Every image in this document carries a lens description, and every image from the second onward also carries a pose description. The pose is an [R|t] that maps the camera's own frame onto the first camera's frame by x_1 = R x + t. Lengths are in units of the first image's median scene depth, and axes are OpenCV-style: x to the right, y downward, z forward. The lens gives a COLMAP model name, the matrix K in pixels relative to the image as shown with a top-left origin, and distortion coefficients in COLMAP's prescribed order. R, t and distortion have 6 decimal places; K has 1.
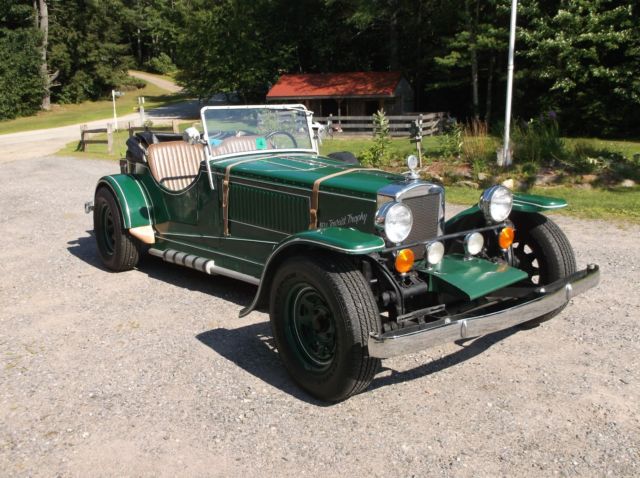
lens RADIAL K [[626.5, 0, 319.3], [0, 626.5, 242.5], [0, 0, 1]] dist [0.016887, 0.000000]
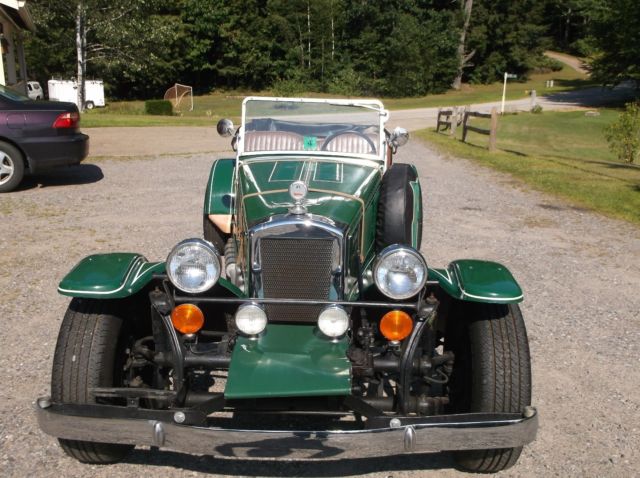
lens RADIAL K [[626.5, 0, 319.5], [0, 626.5, 238.6], [0, 0, 1]] dist [0.016887, 0.000000]
pose [[0.803005, 0.188068, -0.565520, 0.211030], [-0.176010, 0.981415, 0.076453, -0.047778], [0.569388, 0.038145, 0.821183, 0.149673]]
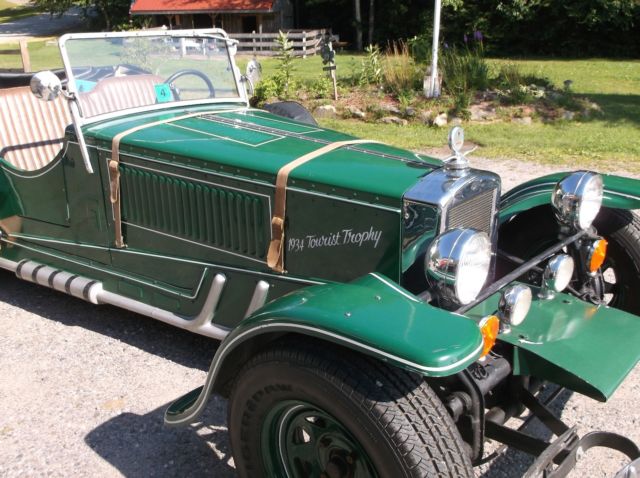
lens RADIAL K [[626.5, 0, 315.5], [0, 626.5, 236.4], [0, 0, 1]] dist [0.016887, 0.000000]
pose [[0.981486, -0.061836, 0.181275, -0.032691], [0.040533, 0.992072, 0.118953, -0.041211], [-0.187193, -0.109403, 0.976212, 0.165299]]
